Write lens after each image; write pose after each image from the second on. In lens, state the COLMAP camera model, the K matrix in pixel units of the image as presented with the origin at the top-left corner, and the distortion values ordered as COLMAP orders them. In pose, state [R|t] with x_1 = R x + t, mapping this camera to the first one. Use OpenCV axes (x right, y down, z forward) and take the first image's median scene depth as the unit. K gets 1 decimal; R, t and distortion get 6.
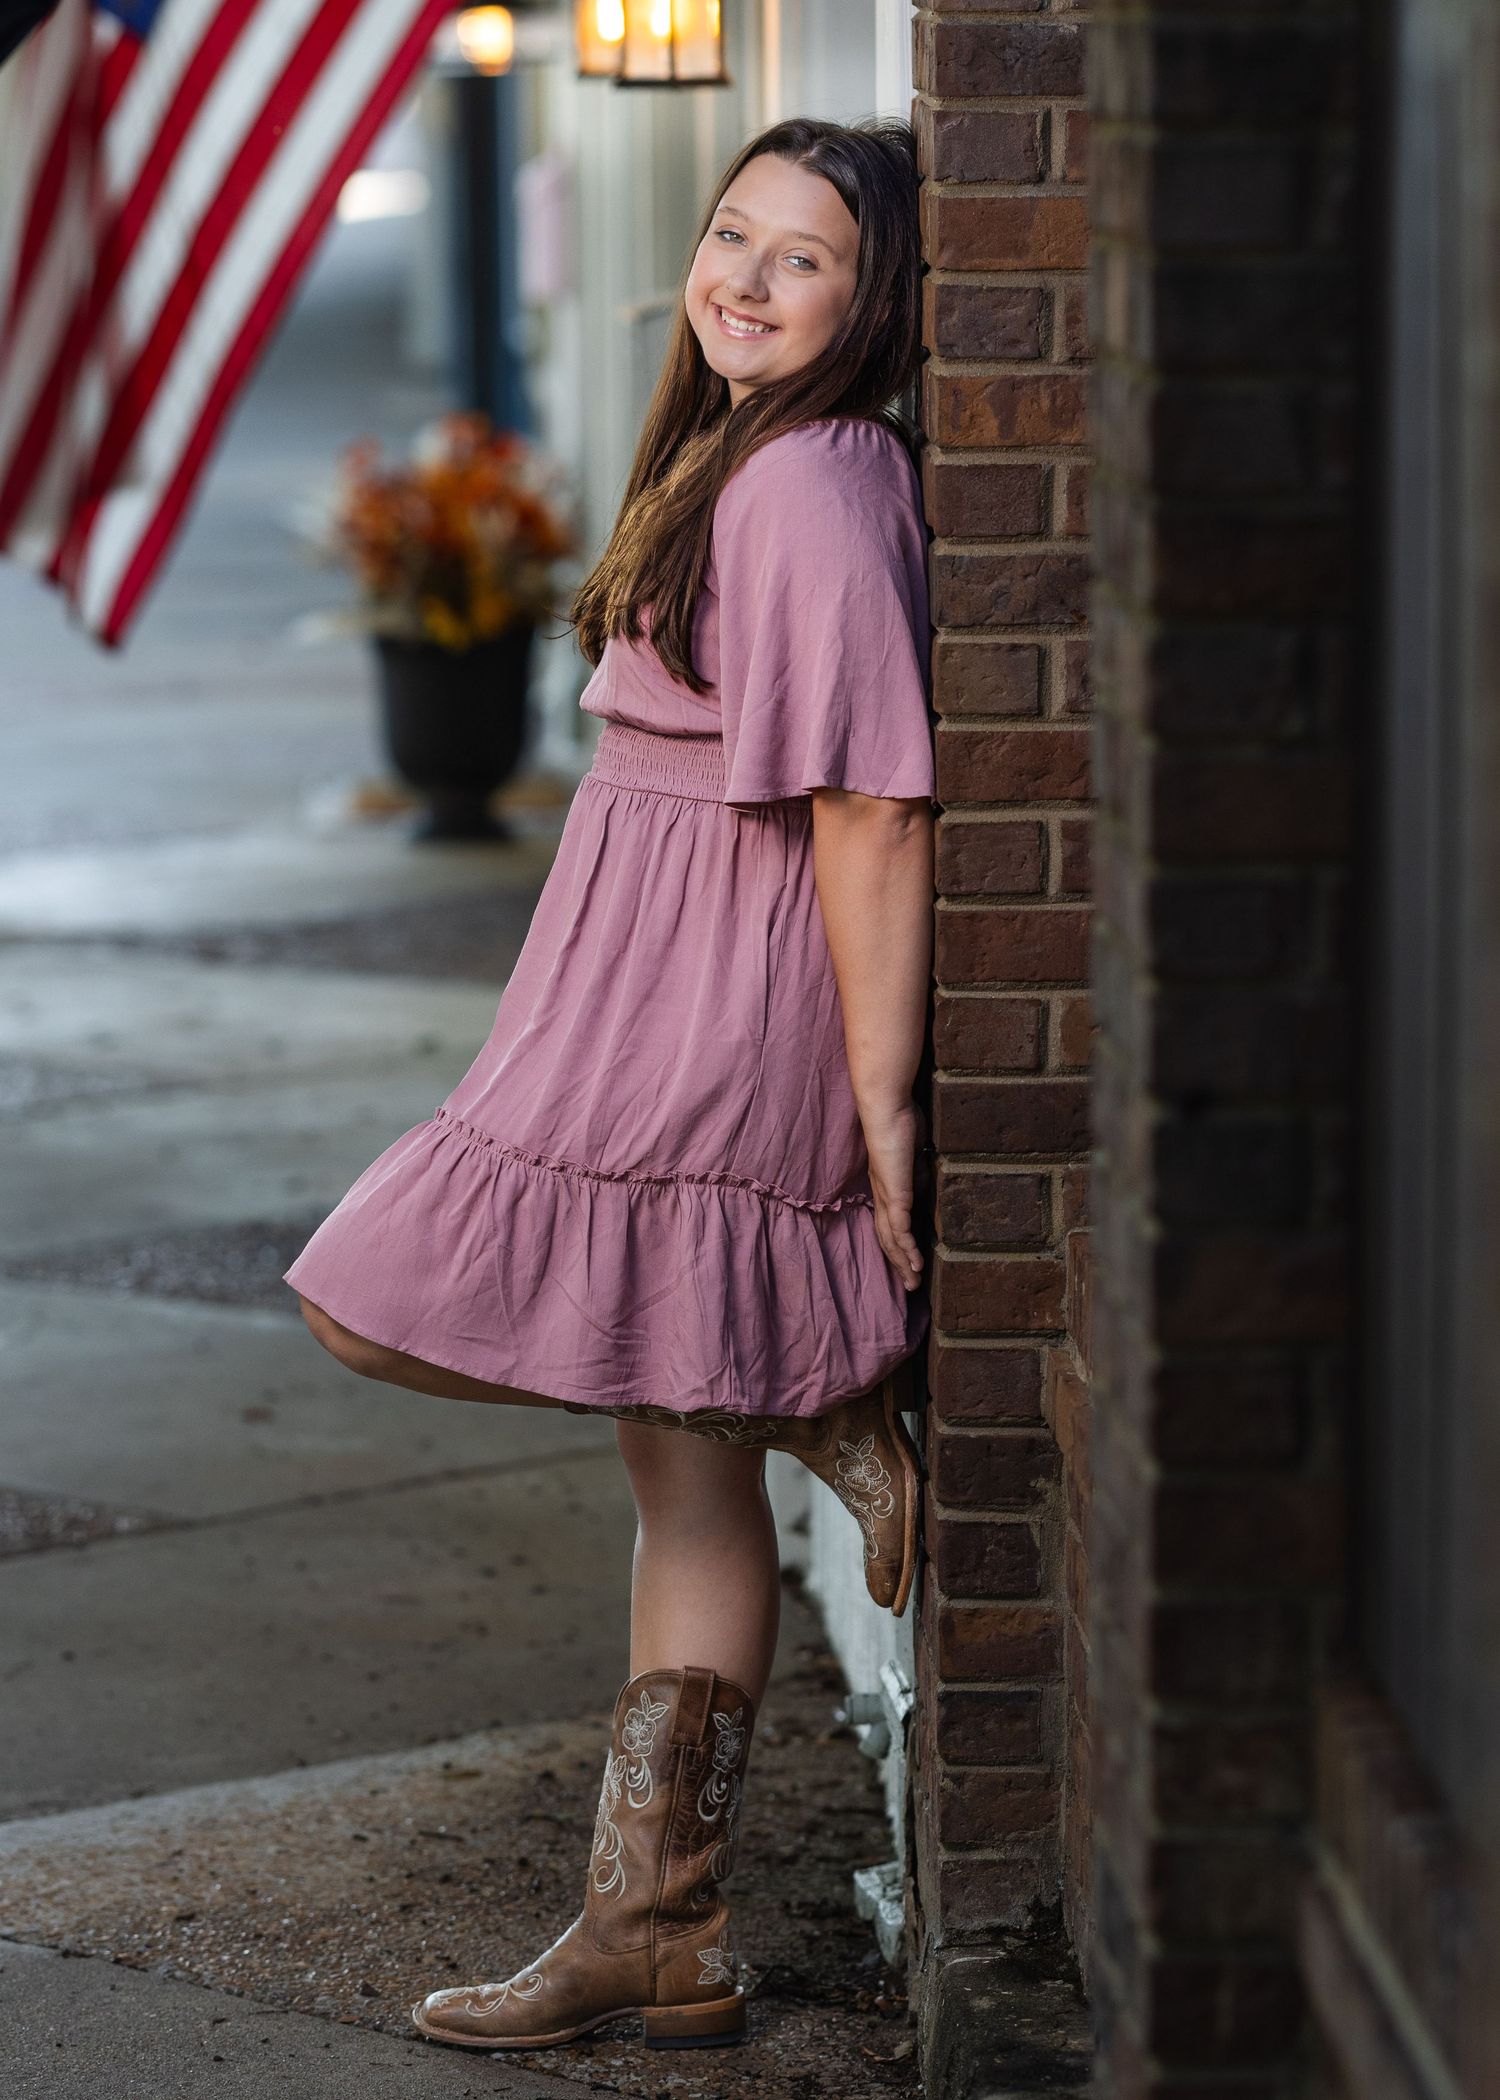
lens RADIAL K [[8582.1, 0, 748.9], [0, 8582.1, 1048.3], [0, 0, 1]] dist [-0.020179, 0.000000]
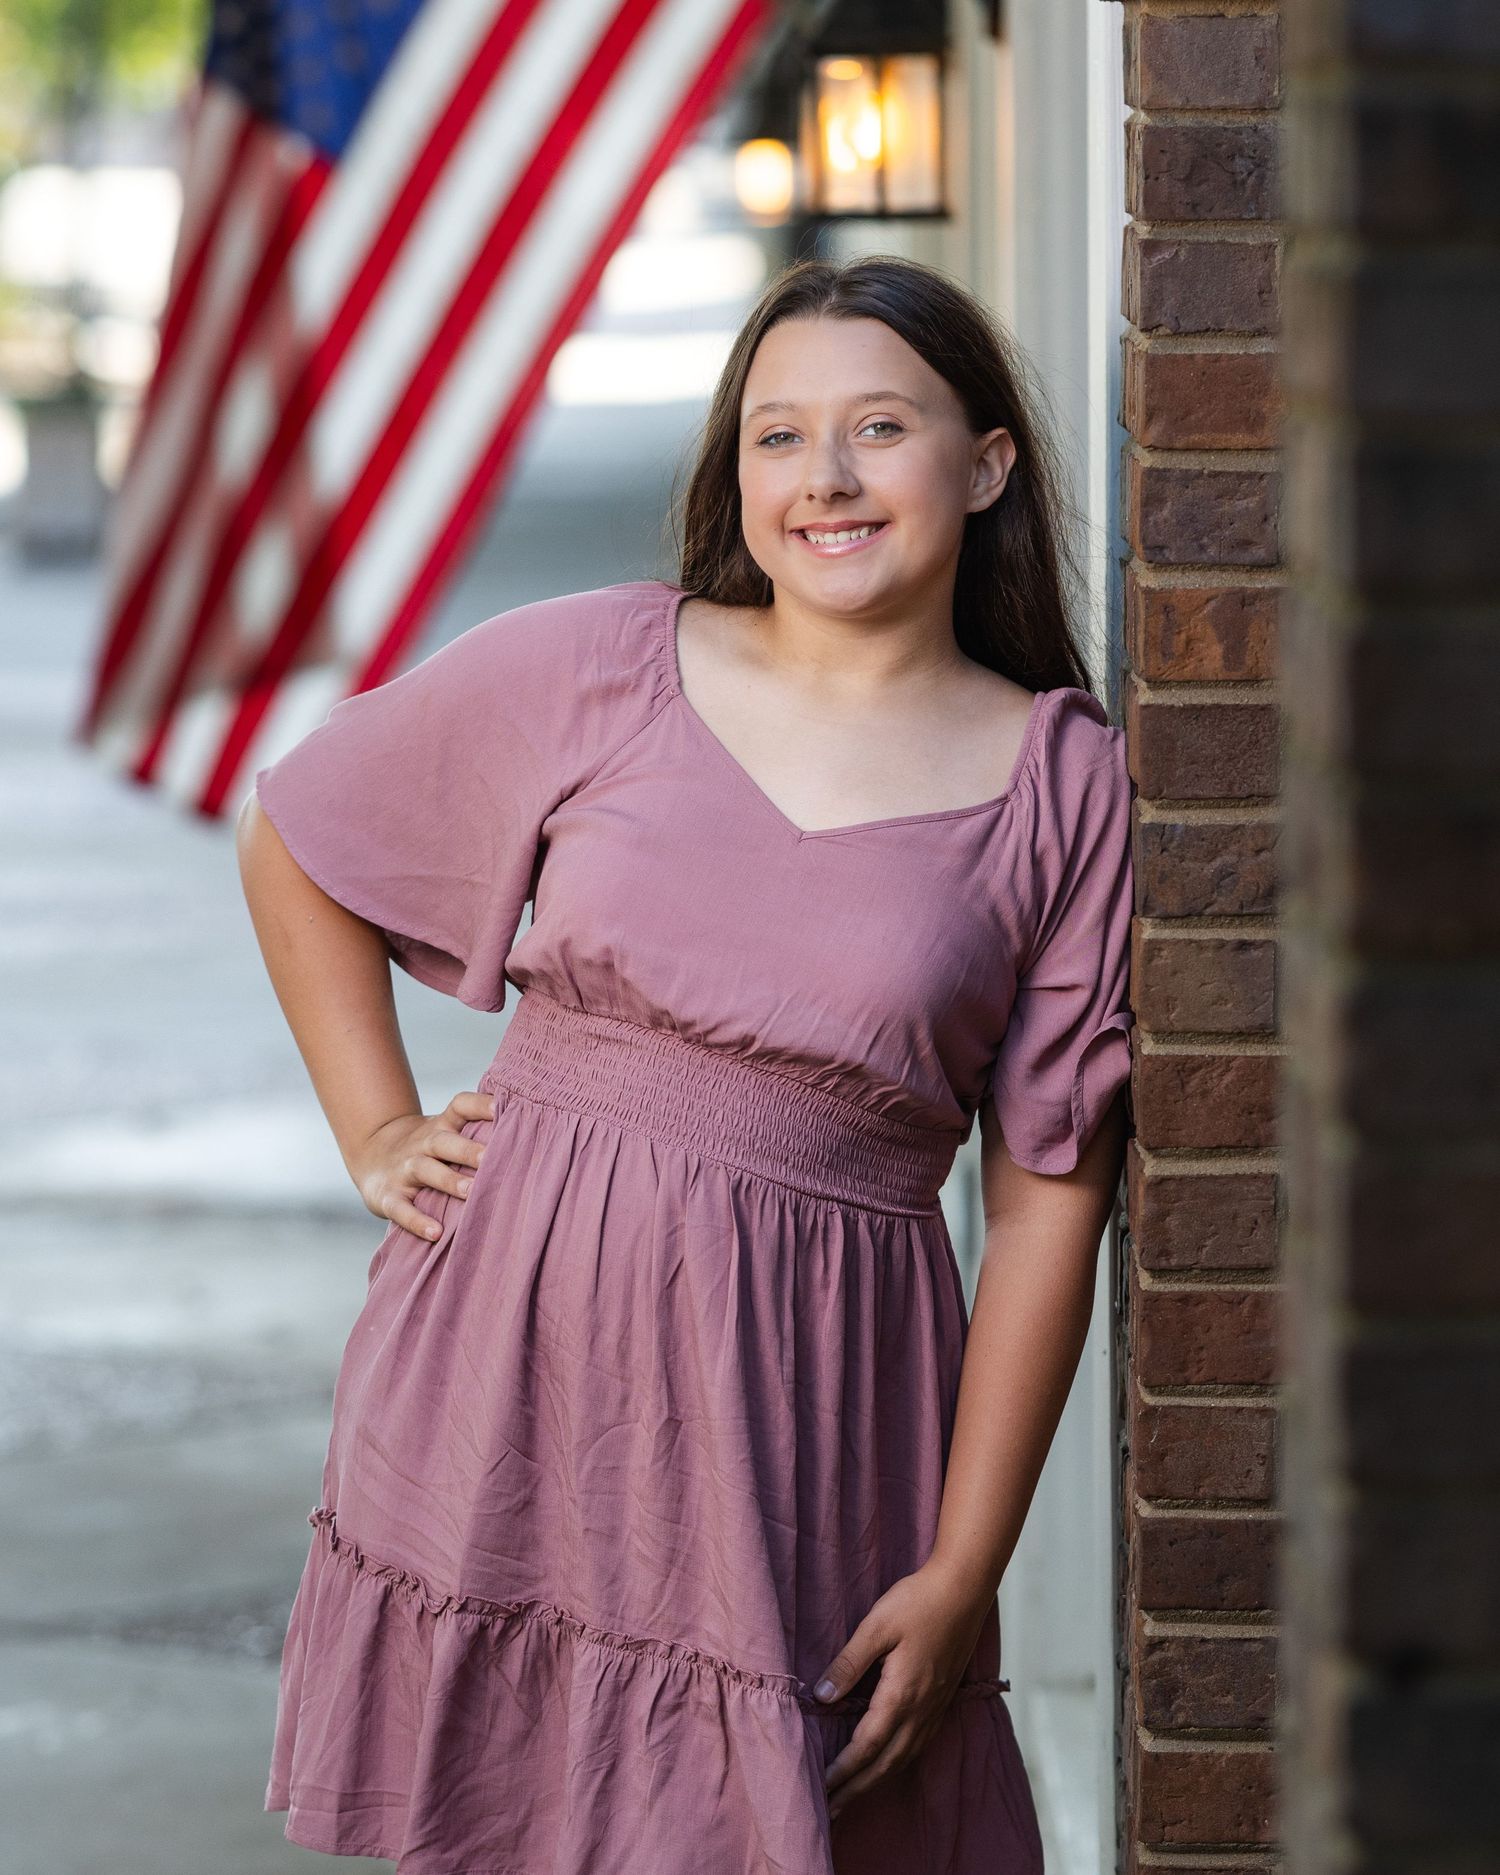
lens RADIAL K [[9648.1, 0, 750.9], [0, 9648.1, 938.4], [0, 0, 1]] dist [-0.064428, 0.000000]
pose [[0.999415, 0.007913, -0.033261, 0.015818], [-0.009224, 0.999179, -0.039437, -0.013278], [0.032922, 0.039721, 0.998668, 0.146785]]
